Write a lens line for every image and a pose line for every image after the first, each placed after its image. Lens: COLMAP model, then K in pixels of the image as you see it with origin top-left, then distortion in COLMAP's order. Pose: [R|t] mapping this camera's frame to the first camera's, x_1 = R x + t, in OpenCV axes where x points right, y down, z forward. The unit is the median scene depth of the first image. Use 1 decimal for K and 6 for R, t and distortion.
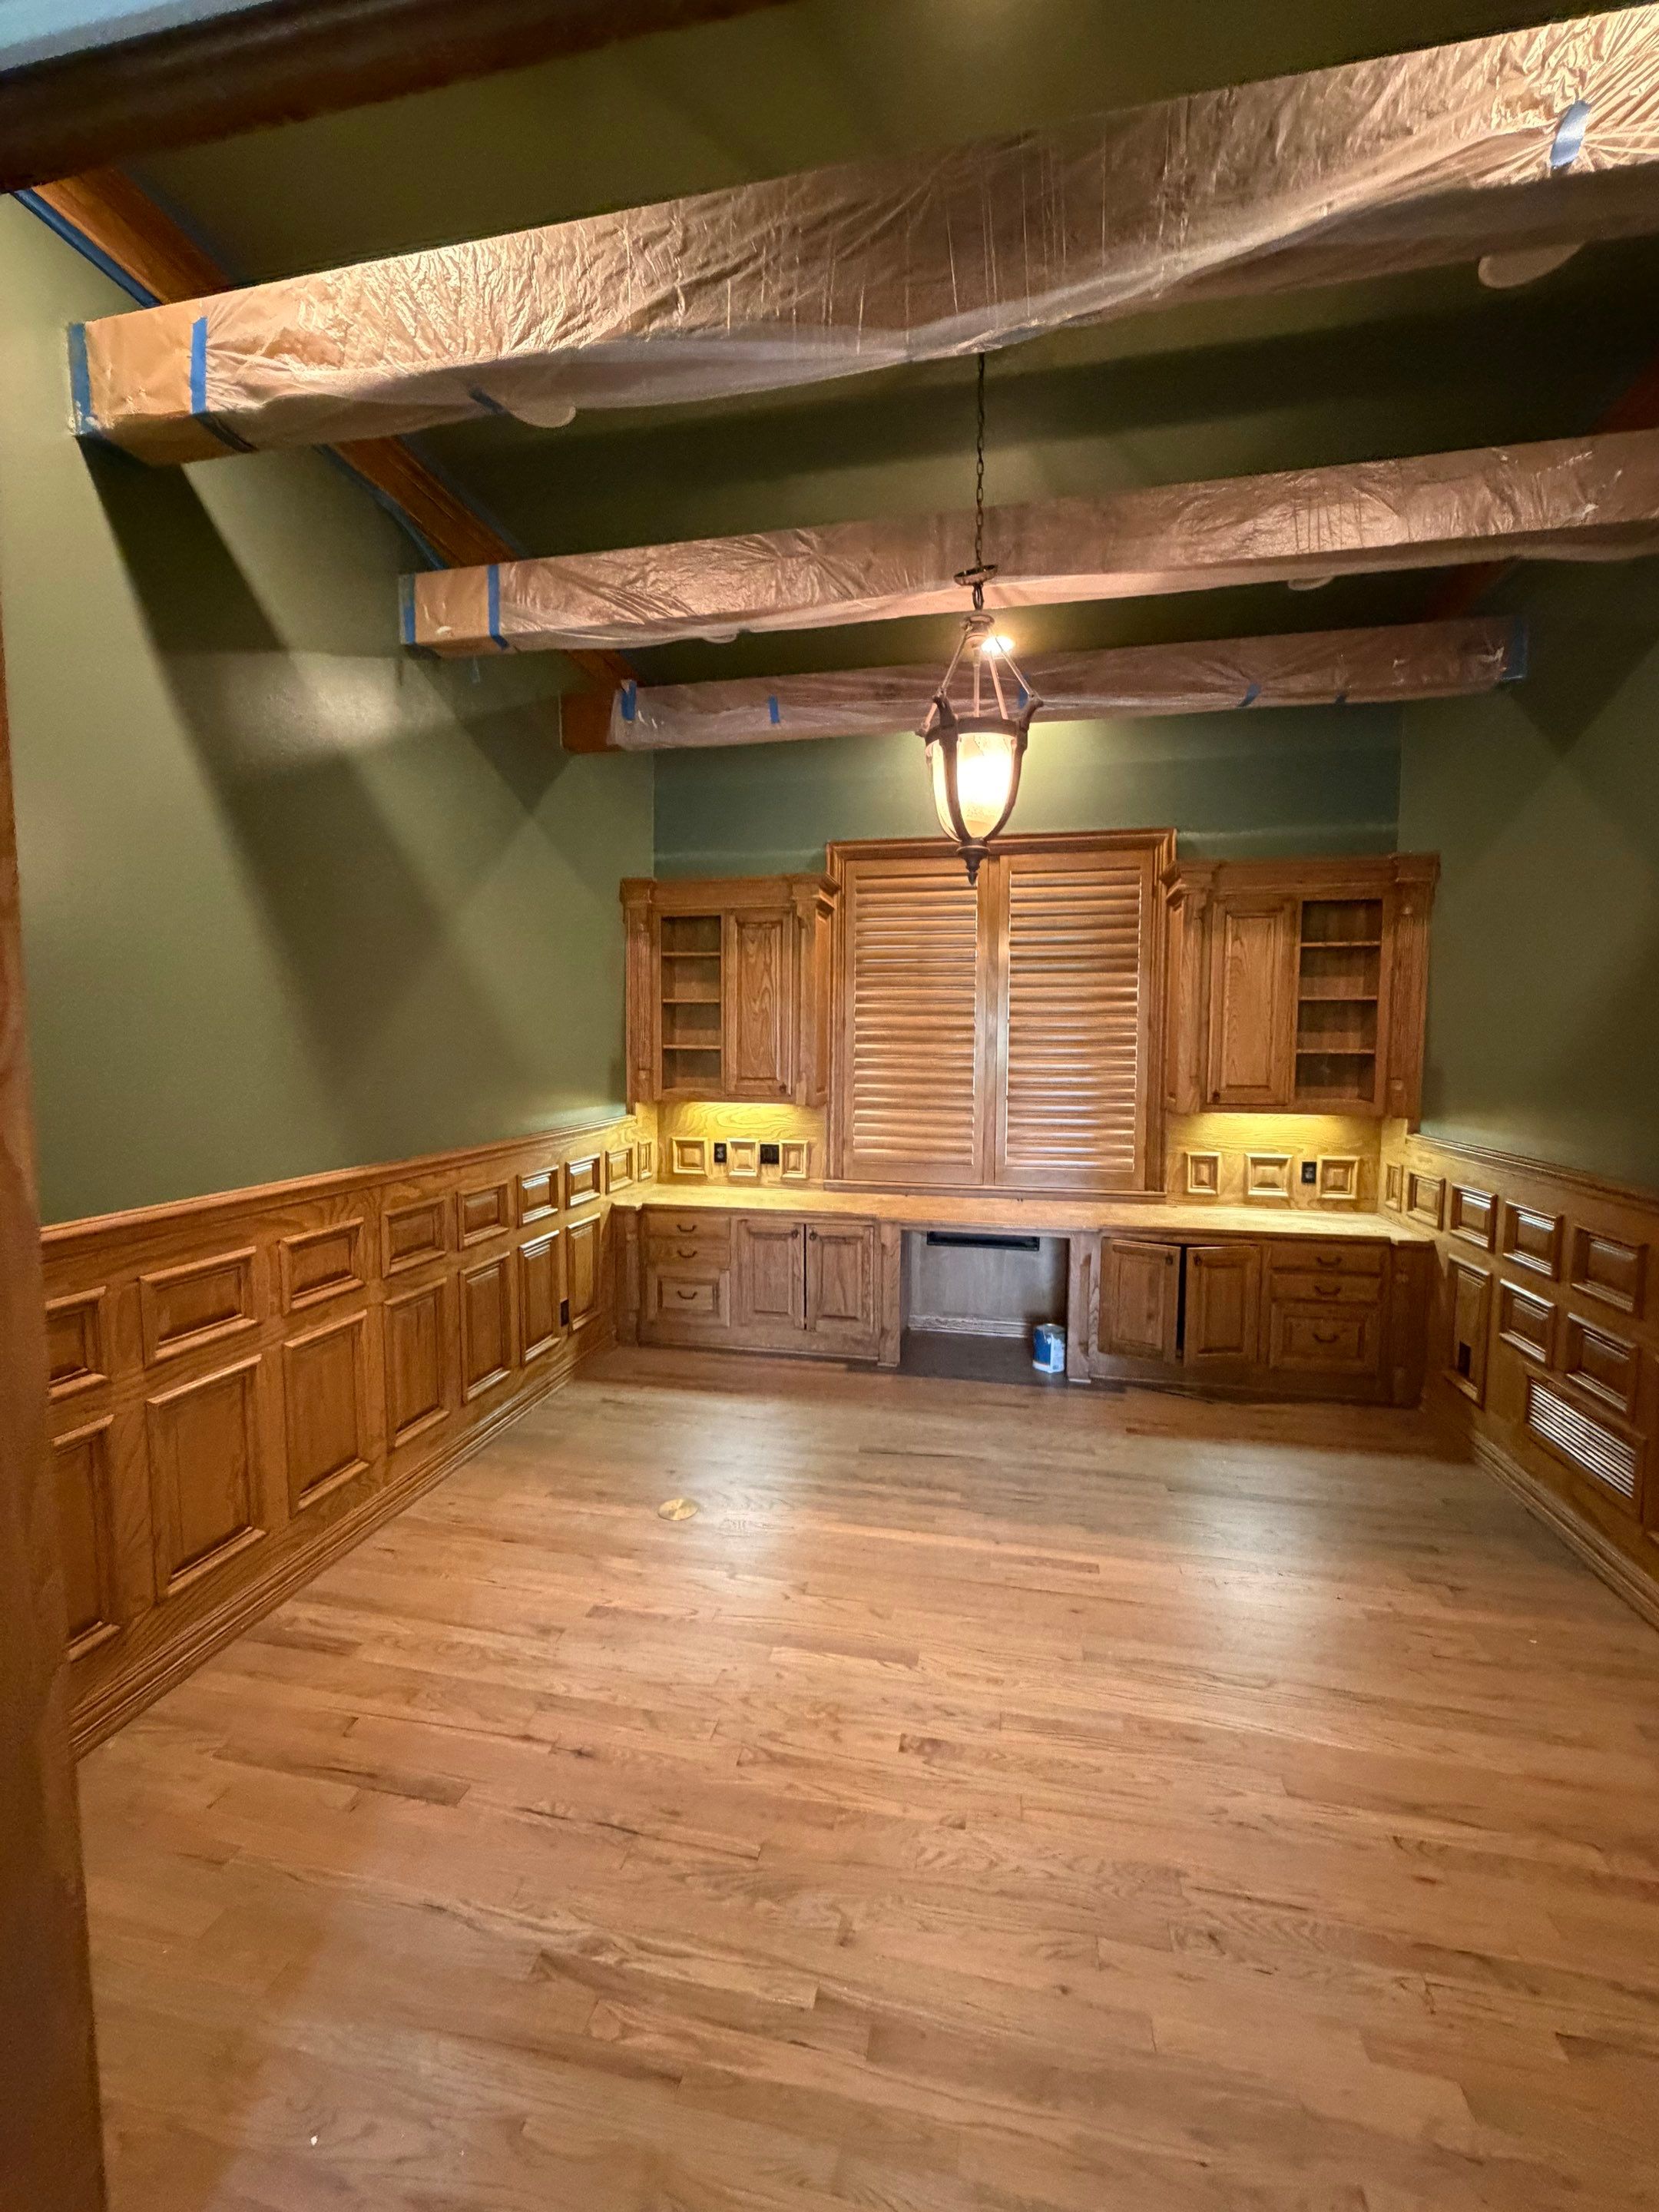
lens RADIAL K [[880.6, 0, 831.1], [0, 880.6, 1099.7], [0, 0, 1]] dist [-0.001258, -0.000035]
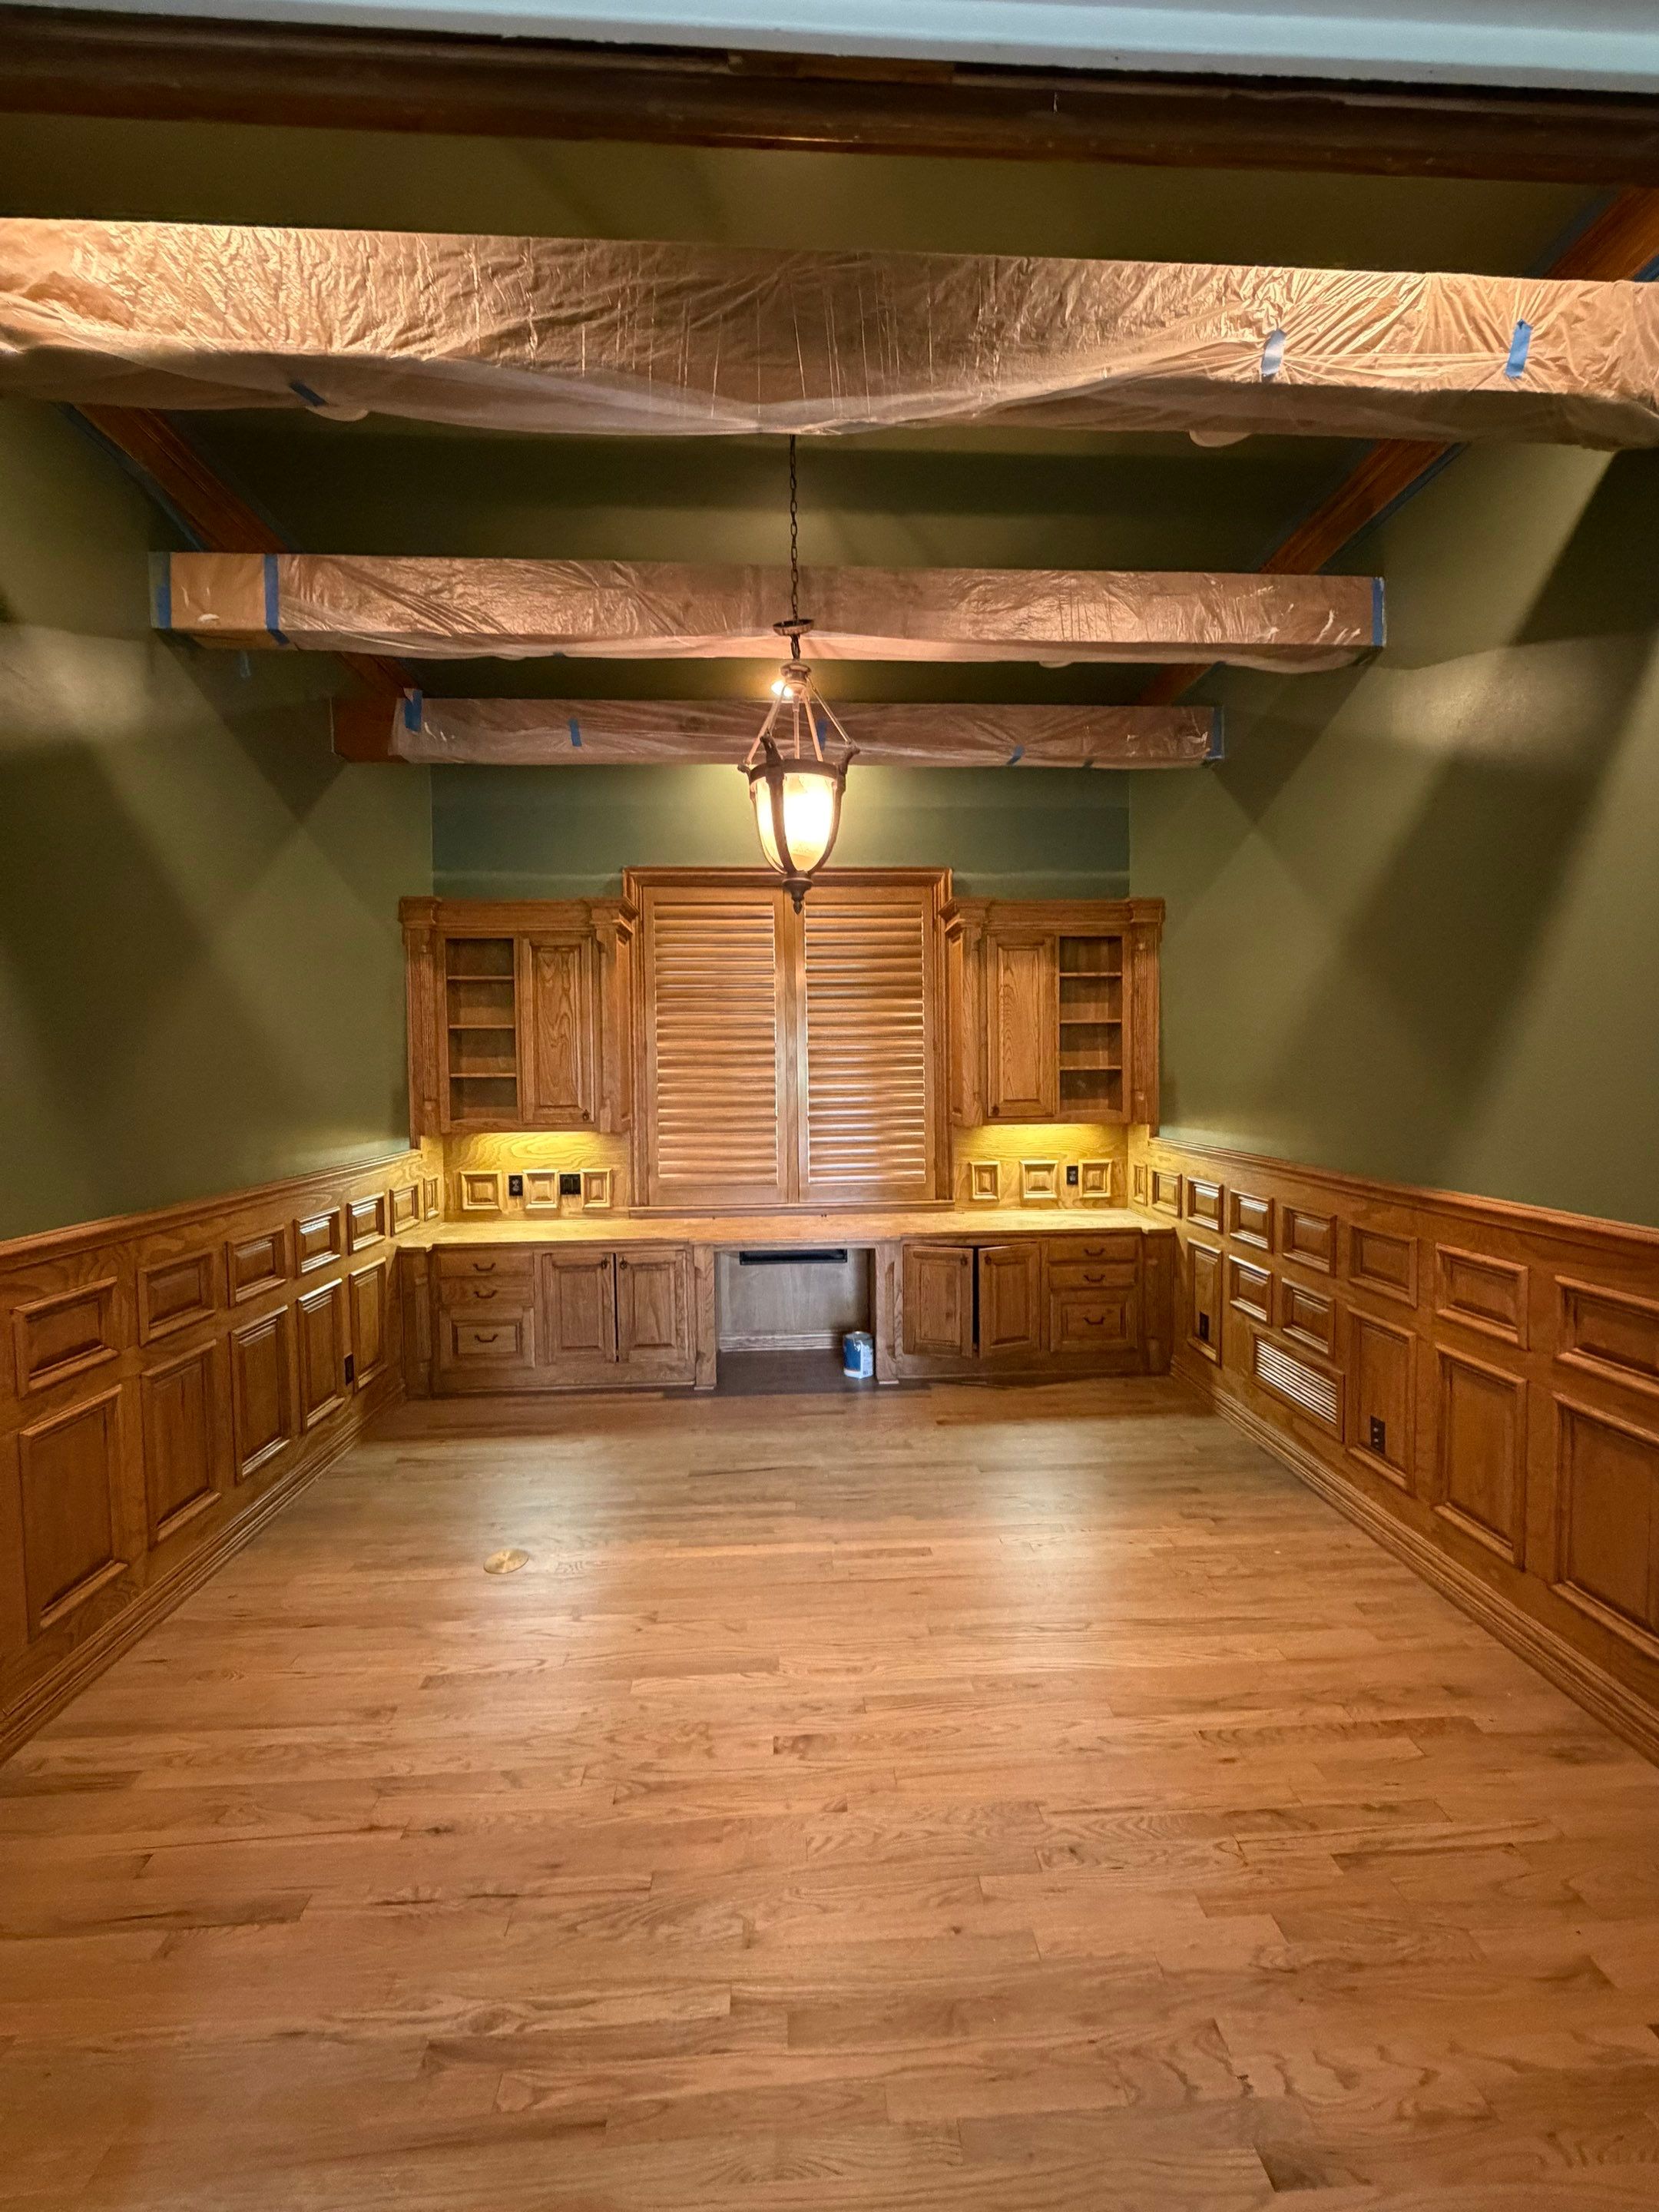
lens RADIAL K [[880.6, 0, 831.1], [0, 880.6, 1099.7], [0, 0, 1]] dist [-0.001258, -0.000035]
pose [[0.965341, -0.026391, 0.259654, -0.073893], [0.034132, 0.999096, -0.025349, 0.005698], [-0.258750, 0.033333, 0.965369, -0.022307]]
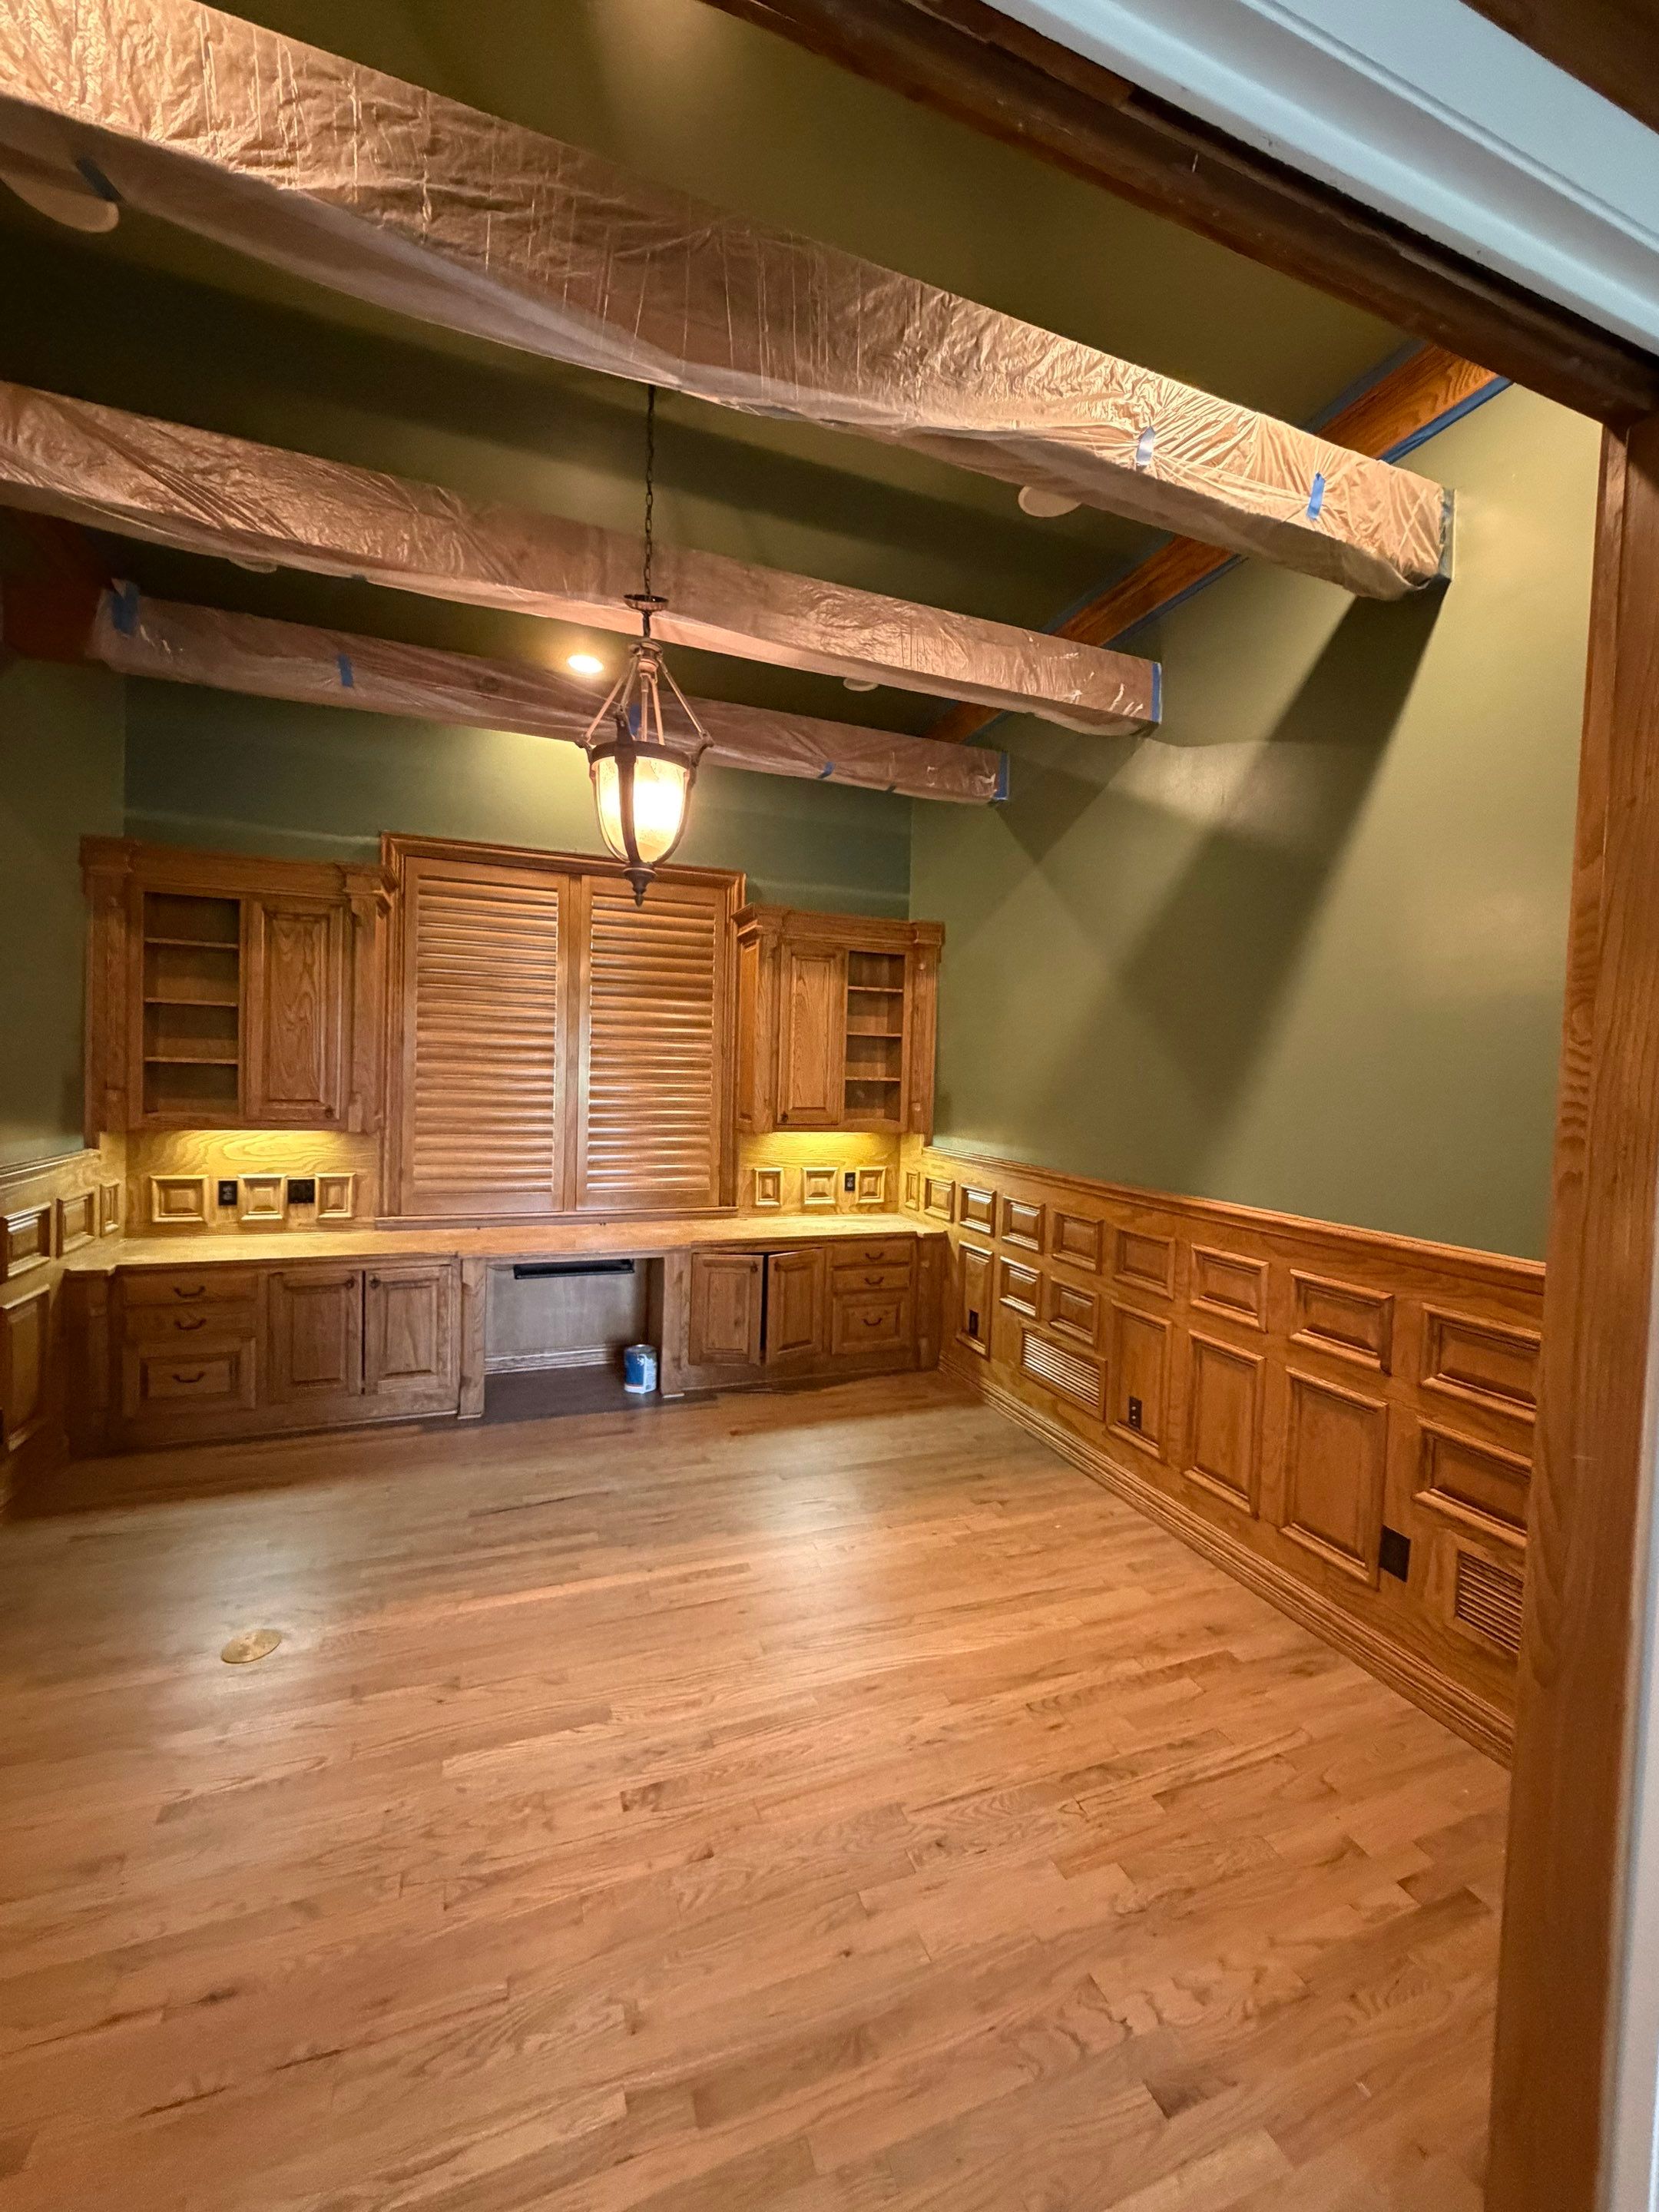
lens RADIAL K [[880.6, 0, 831.1], [0, 880.6, 1099.7], [0, 0, 1]] dist [-0.001258, -0.000035]
pose [[0.840064, 0.002732, 0.542481, -0.178125], [0.010984, 0.999697, -0.022044, -0.001714], [-0.542376, 0.024477, 0.839779, 0.045540]]
